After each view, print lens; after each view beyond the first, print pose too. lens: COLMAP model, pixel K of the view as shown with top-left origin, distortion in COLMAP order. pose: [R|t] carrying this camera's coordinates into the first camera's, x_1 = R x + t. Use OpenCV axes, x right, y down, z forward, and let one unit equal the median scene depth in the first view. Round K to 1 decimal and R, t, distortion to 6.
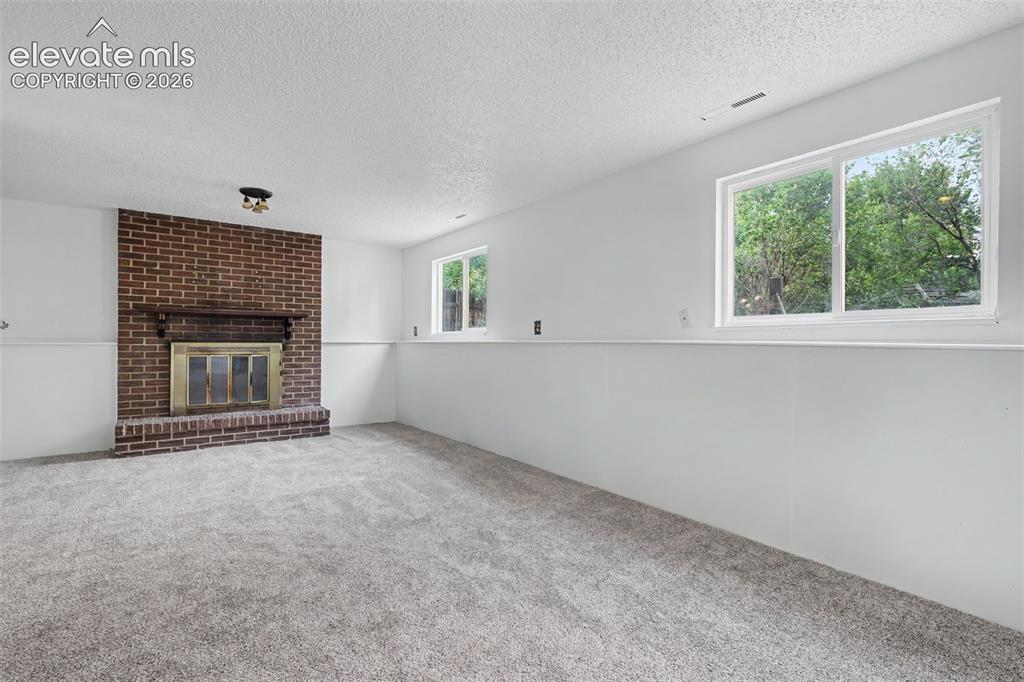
lens RADIAL K [[470.6, 0, 508.7], [0, 470.6, 338.0], [0, 0, 1]] dist [-0.002846, 0.003657]
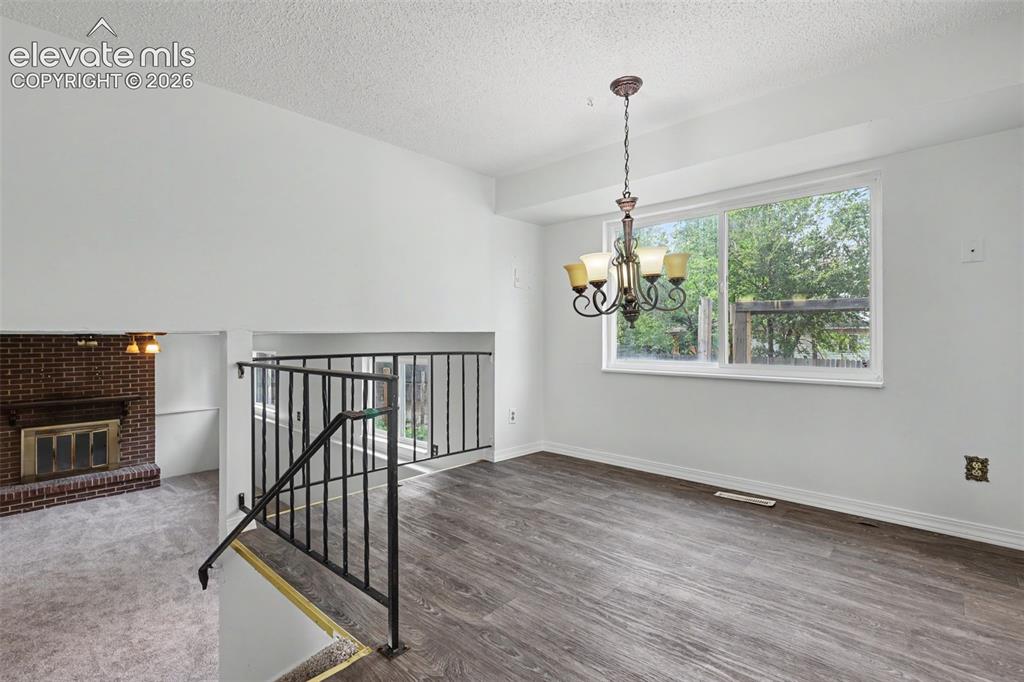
lens RADIAL K [[470.6, 0, 508.7], [0, 470.6, 338.0], [0, 0, 1]] dist [-0.002846, 0.003657]
pose [[0.984548, -0.001760, 0.175104, 0.419332], [-0.000487, 0.999918, 0.012789, -0.270609], [-0.175112, -0.012677, 0.984467, -0.567567]]
